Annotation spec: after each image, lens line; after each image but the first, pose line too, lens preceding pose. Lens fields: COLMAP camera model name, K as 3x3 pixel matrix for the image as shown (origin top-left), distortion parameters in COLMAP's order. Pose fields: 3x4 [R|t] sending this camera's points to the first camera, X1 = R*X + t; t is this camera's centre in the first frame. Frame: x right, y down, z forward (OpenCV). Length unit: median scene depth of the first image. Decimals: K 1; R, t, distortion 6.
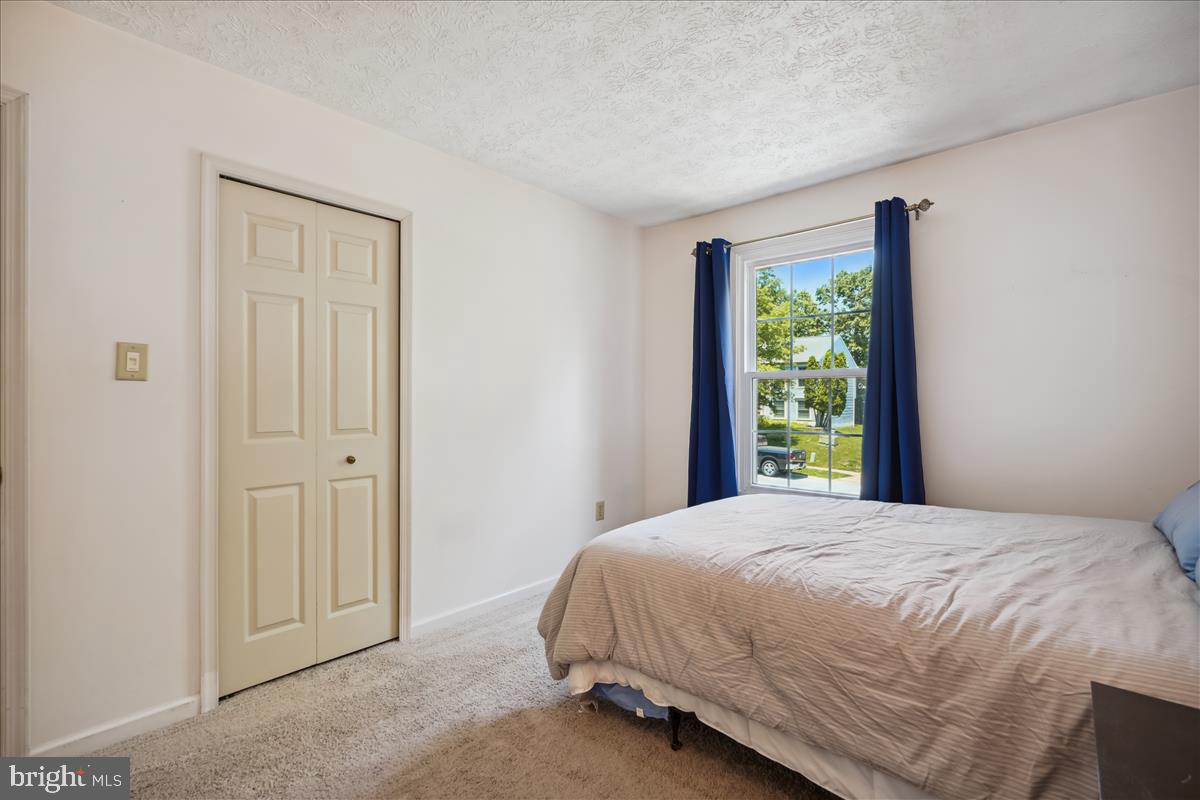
lens RADIAL K [[540.5, 0, 596.2], [0, 540.5, 397.0], [0, 0, 1]] dist [-0.001077, 0.000057]
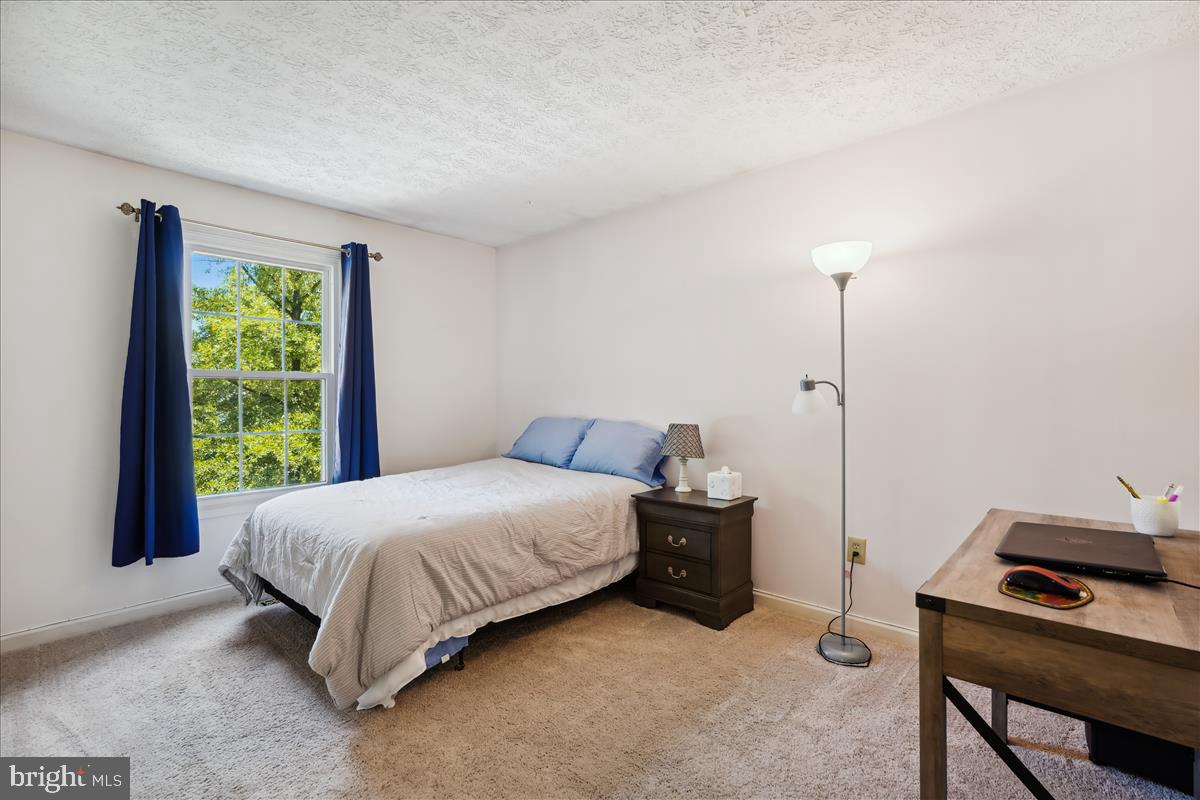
lens RADIAL K [[540.5, 0, 596.4], [0, 540.5, 396.9], [0, 0, 1]] dist [-0.001077, 0.000057]
pose [[0.011805, 0.000352, 0.999930, -1.211337], [0.001842, 0.999998, -0.000373, -0.000094], [-0.999929, 0.001846, 0.011804, 0.697626]]
